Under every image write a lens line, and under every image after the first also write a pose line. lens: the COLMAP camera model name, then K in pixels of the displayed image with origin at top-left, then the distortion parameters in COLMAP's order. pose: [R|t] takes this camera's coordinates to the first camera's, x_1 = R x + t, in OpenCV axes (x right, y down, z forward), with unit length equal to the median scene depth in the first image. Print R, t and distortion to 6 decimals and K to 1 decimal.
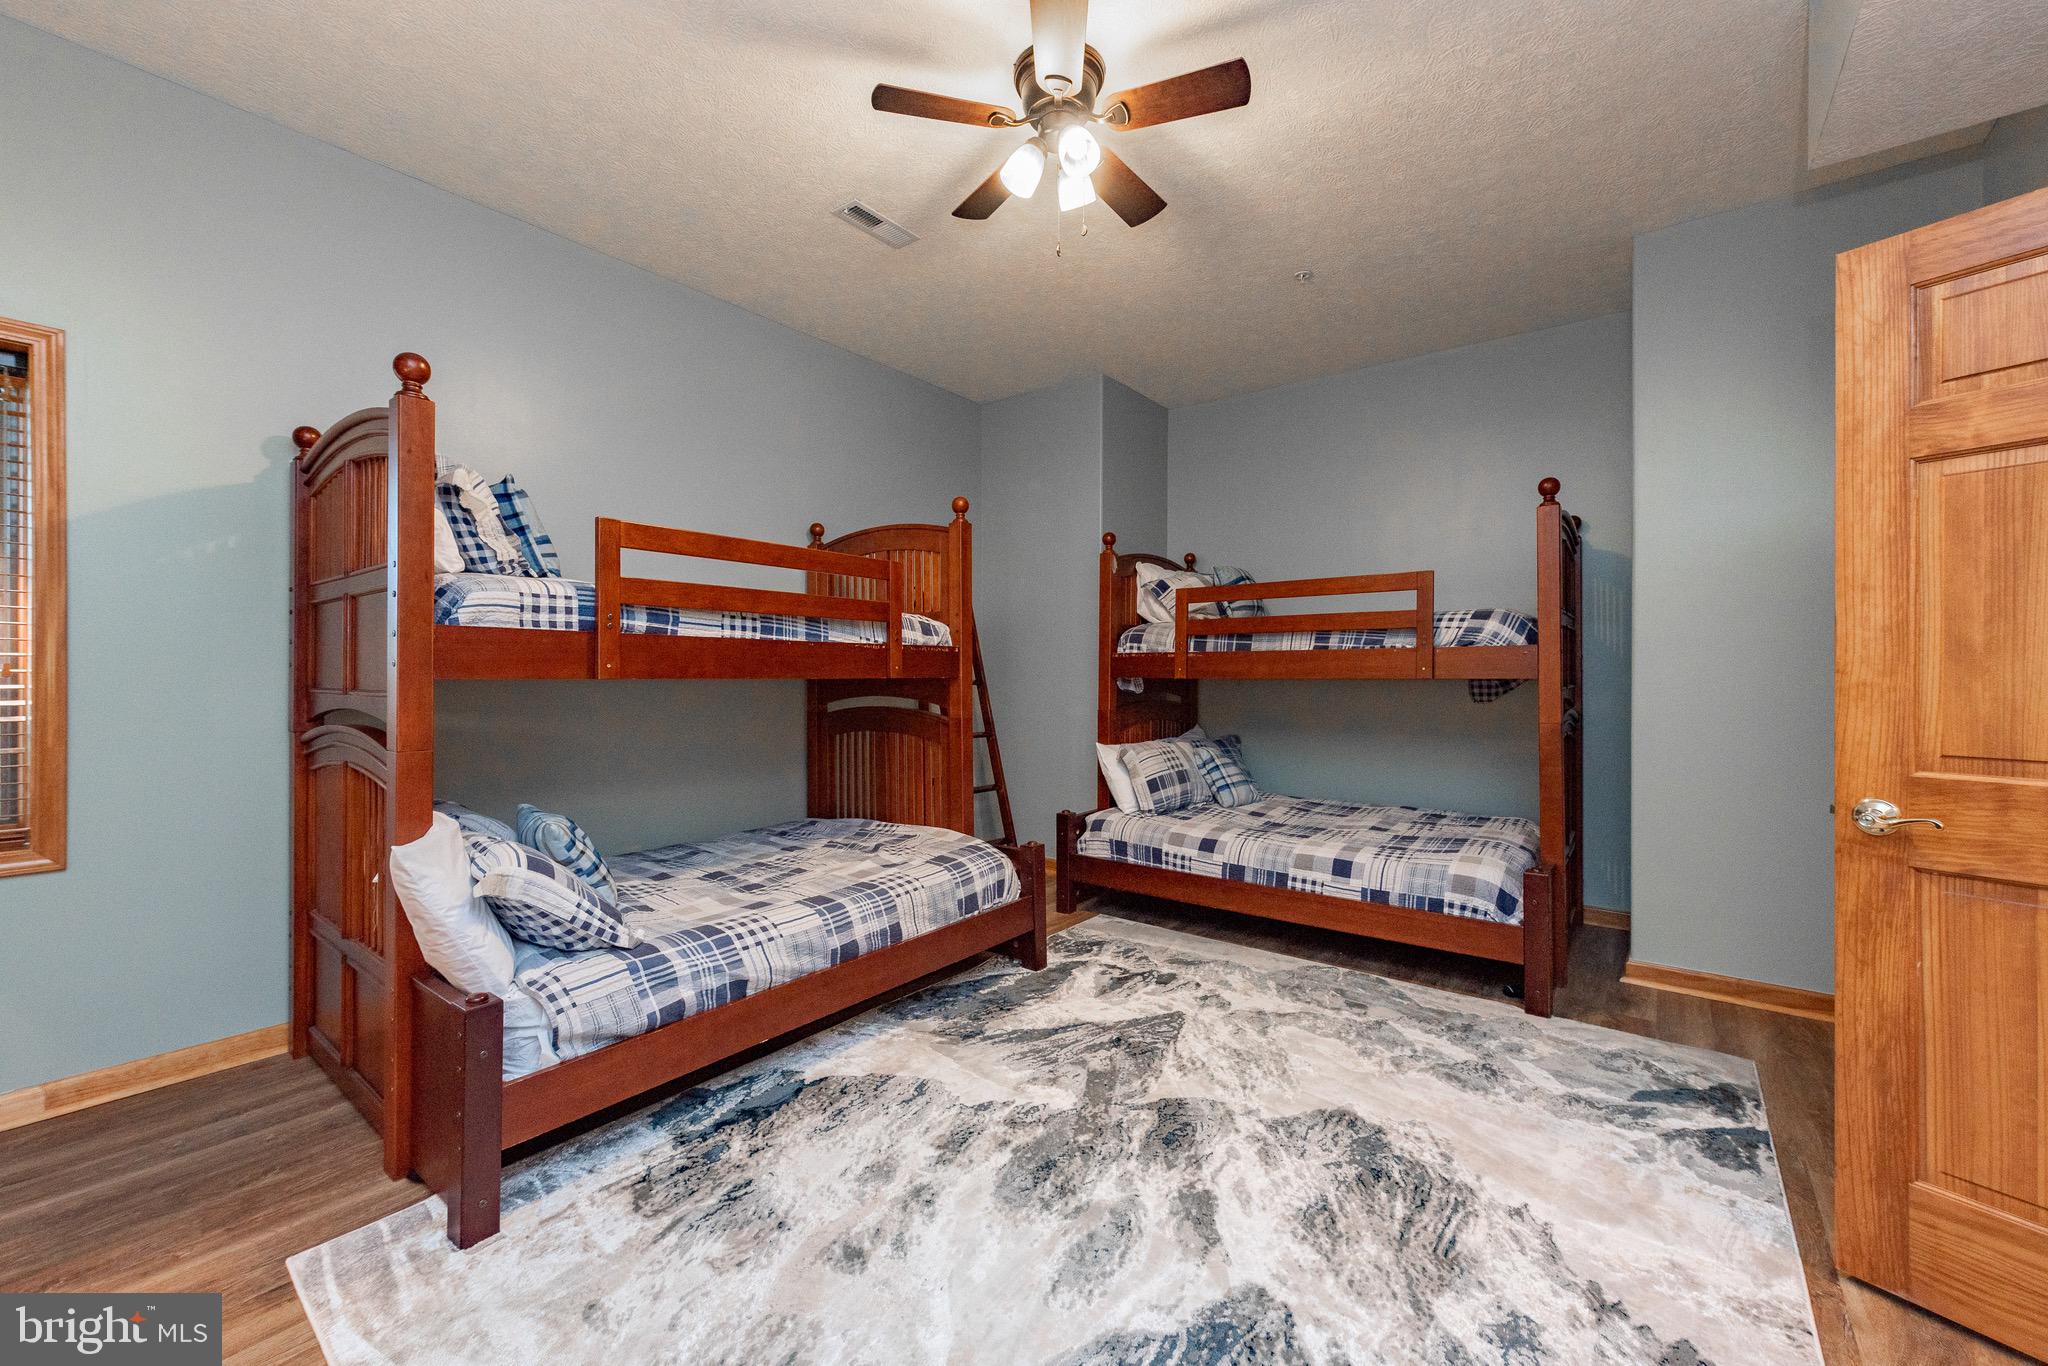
lens RADIAL K [[805.3, 0, 1030.0], [0, 805.3, 677.9], [0, 0, 1]] dist [0.002703, 0.000170]
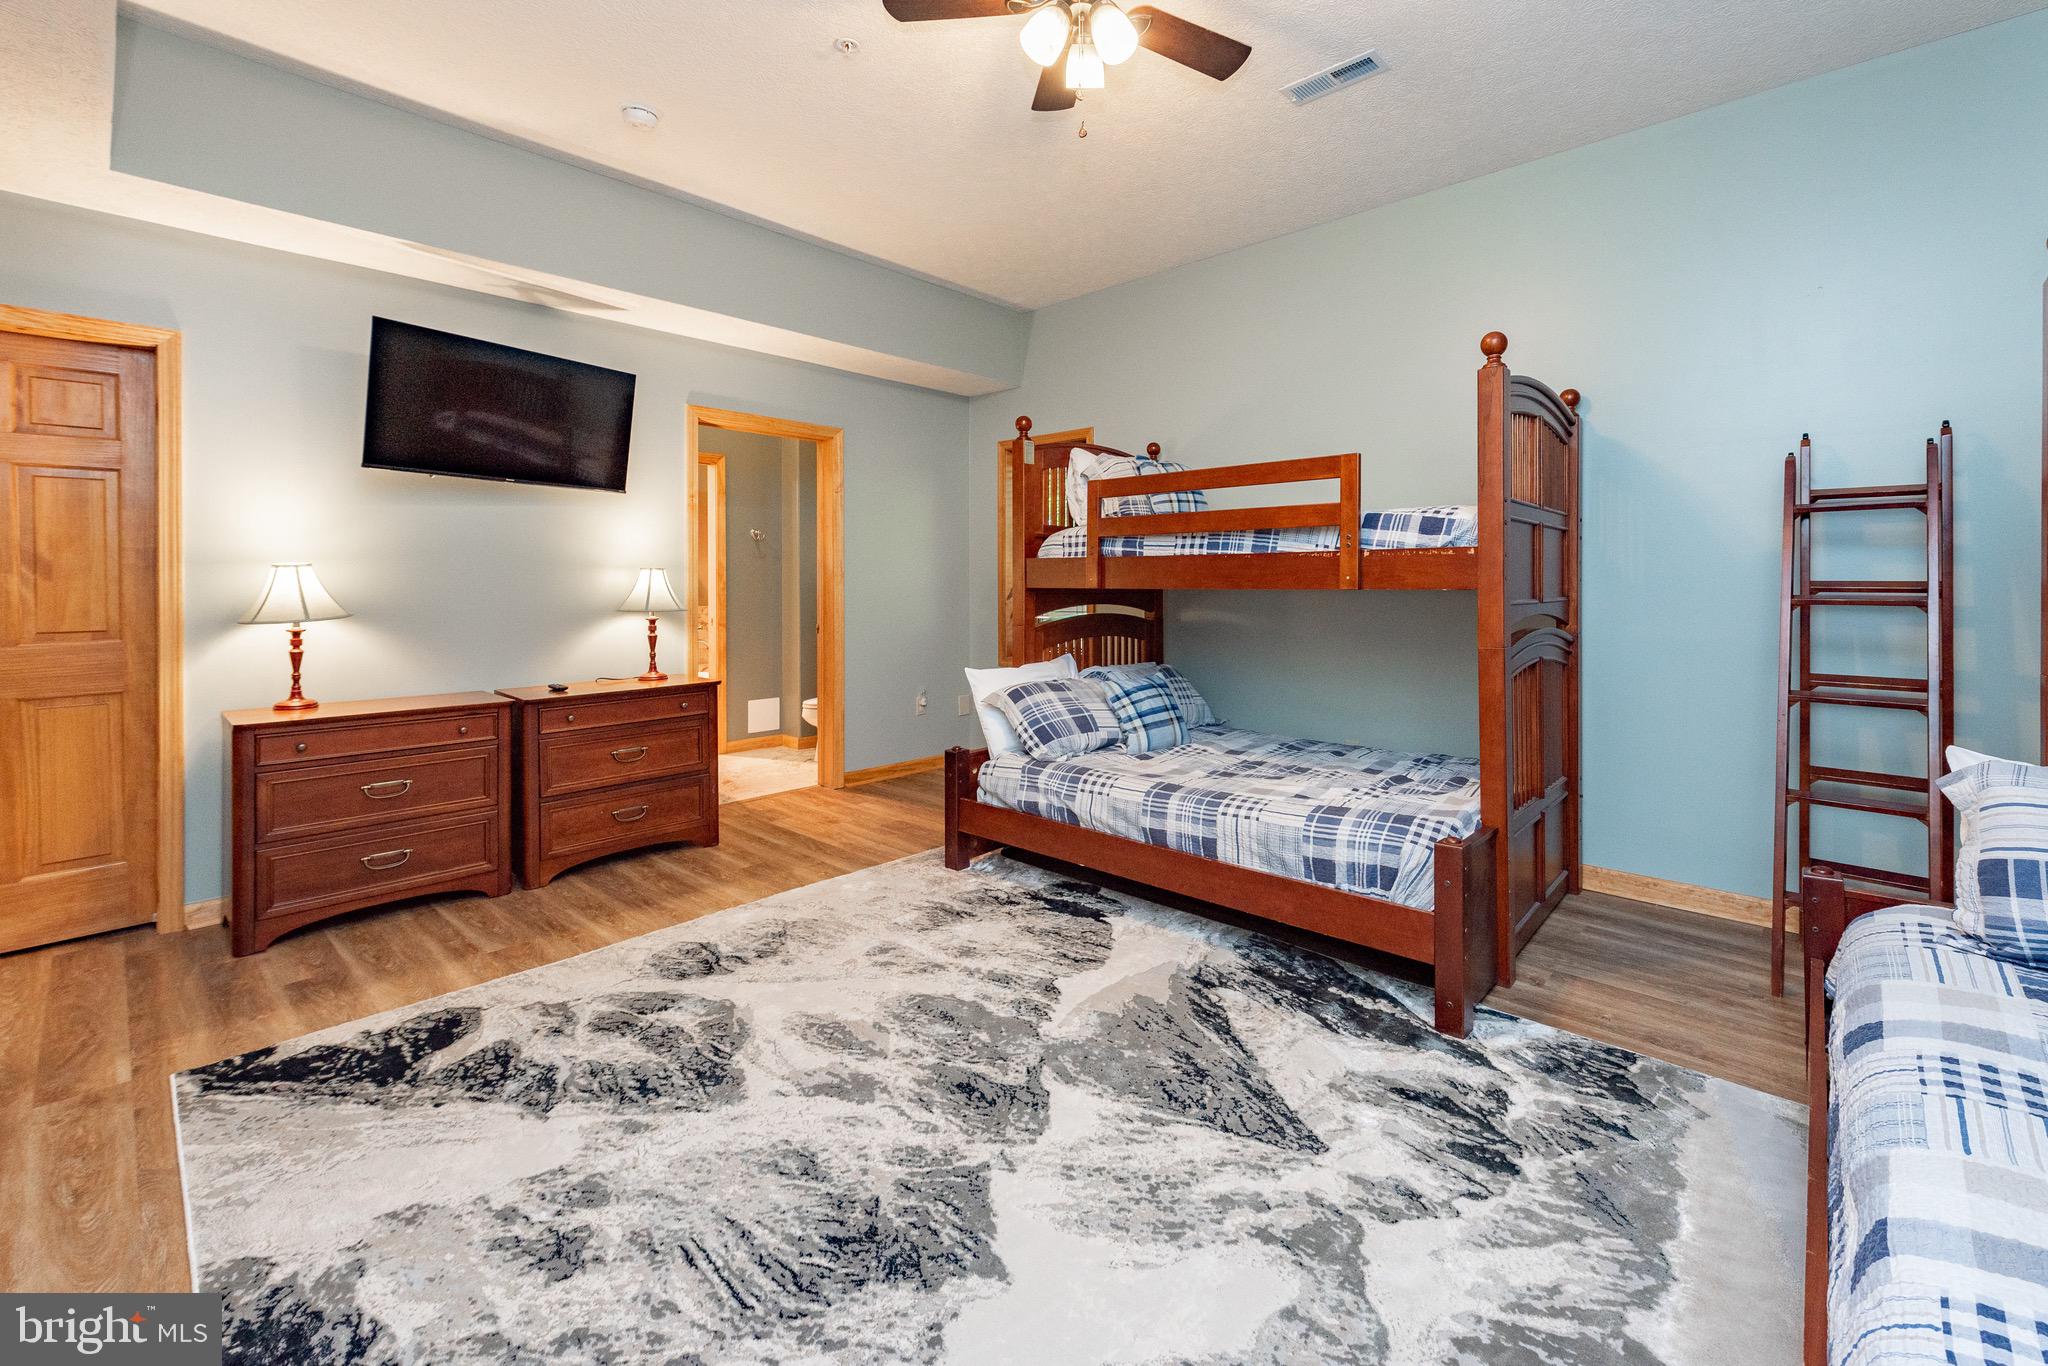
lens RADIAL K [[838.7, 0, 1115.0], [0, 838.7, 591.8], [0, 0, 1]] dist [0.000996, 0.000092]
pose [[-0.026374, 0.007335, -0.999625, 0.884698], [-0.005035, 0.999959, 0.007470, -0.003620], [0.999639, 0.005230, -0.026336, 0.936288]]
